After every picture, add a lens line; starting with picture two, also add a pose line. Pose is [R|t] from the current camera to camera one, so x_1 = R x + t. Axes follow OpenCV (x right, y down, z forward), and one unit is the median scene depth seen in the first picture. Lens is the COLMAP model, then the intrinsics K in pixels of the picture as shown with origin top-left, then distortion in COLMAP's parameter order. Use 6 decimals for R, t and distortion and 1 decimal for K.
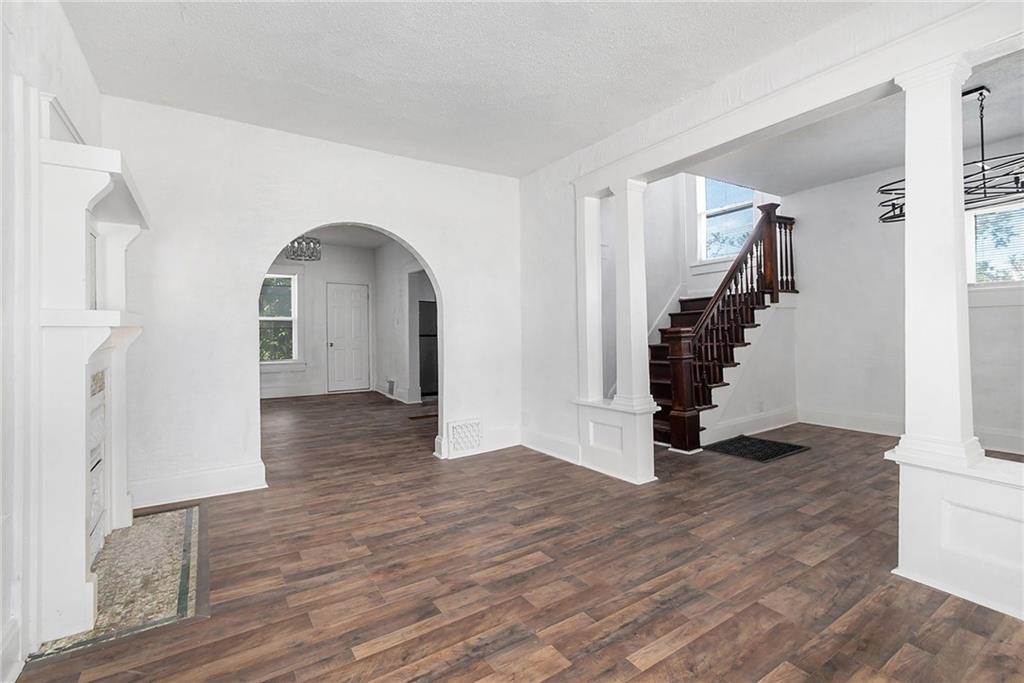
lens RADIAL K [[461.8, 0, 511.8], [0, 461.8, 339.4], [0, 0, 1]] dist [0.010120, -0.003395]
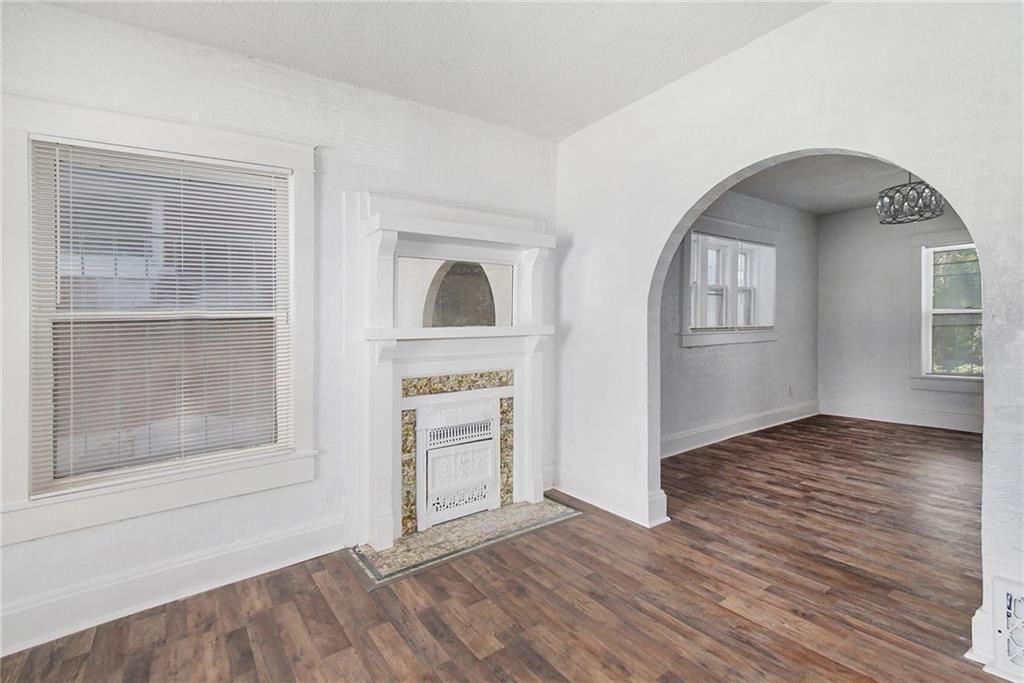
lens RADIAL K [[461.8, 0, 515.3], [0, 461.8, 344.8], [0, 0, 1]] dist [0.010120, -0.003395]
pose [[0.046560, 0.029656, -0.998475, 0.413162], [-0.001138, 0.999560, 0.029635, -0.050399], [0.998915, -0.000243, 0.046573, 1.037644]]
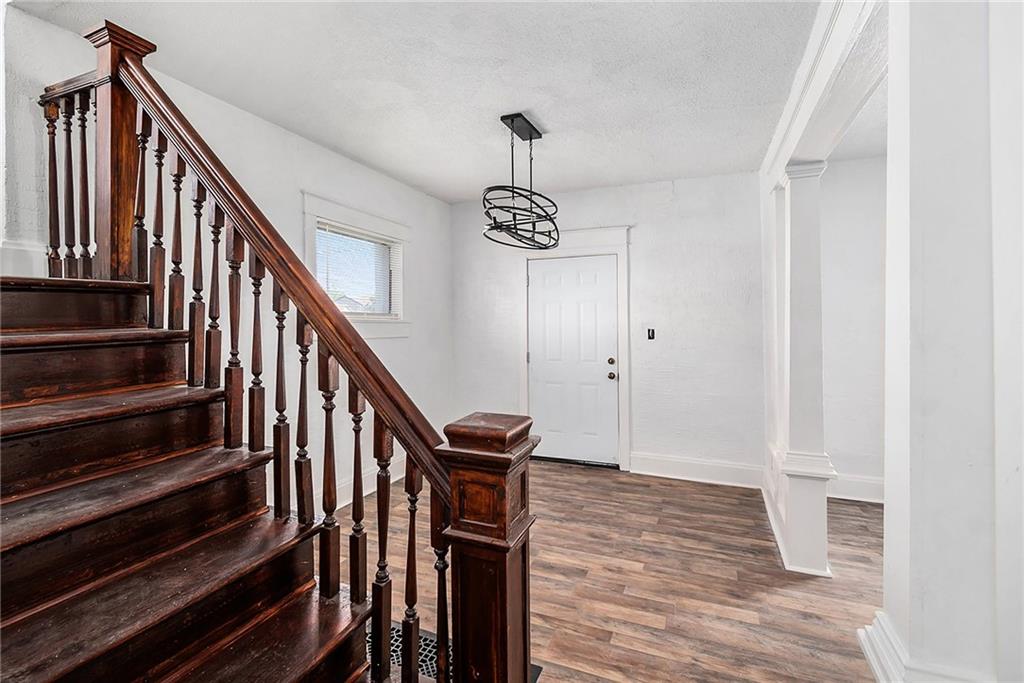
lens RADIAL K [[461.8, 0, 509.0], [0, 461.8, 331.7], [0, 0, 1]] dist [0.010120, -0.003395]
pose [[-0.555376, 0.013356, 0.831492, 0.263791], [0.035993, 0.999320, 0.007990, -0.139725], [-0.830820, 0.034365, -0.555480, 2.096313]]
